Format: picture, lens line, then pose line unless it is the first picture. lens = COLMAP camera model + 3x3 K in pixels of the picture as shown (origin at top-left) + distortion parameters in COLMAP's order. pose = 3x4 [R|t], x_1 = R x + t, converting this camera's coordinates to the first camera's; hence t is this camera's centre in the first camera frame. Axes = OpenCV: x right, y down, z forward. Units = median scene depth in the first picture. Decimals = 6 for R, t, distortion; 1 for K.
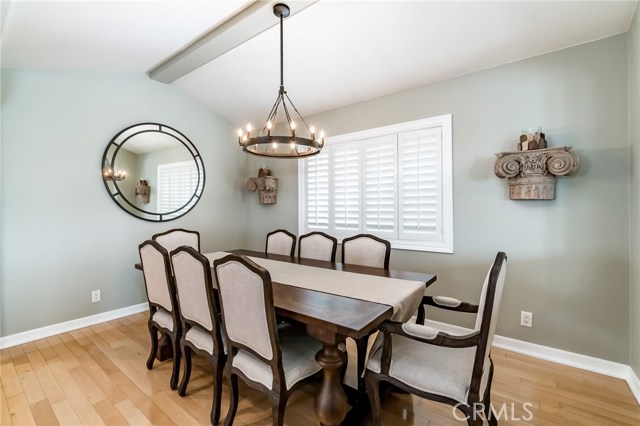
lens RADIAL K [[282.5, 0, 322.1], [0, 282.5, 212.6], [0, 0, 1]] dist [0.018690, 0.000163]
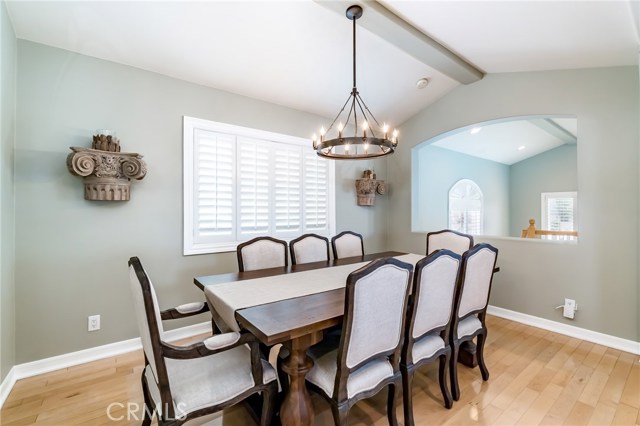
lens RADIAL K [[282.5, 0, 308.4], [0, 282.5, 209.2], [0, 0, 1]] dist [0.018690, 0.000163]
pose [[0.291384, 0.004174, 0.956597, -0.827468], [0.011961, 0.999896, -0.008006, -0.009105], [-0.956531, 0.013774, 0.291304, 0.628153]]
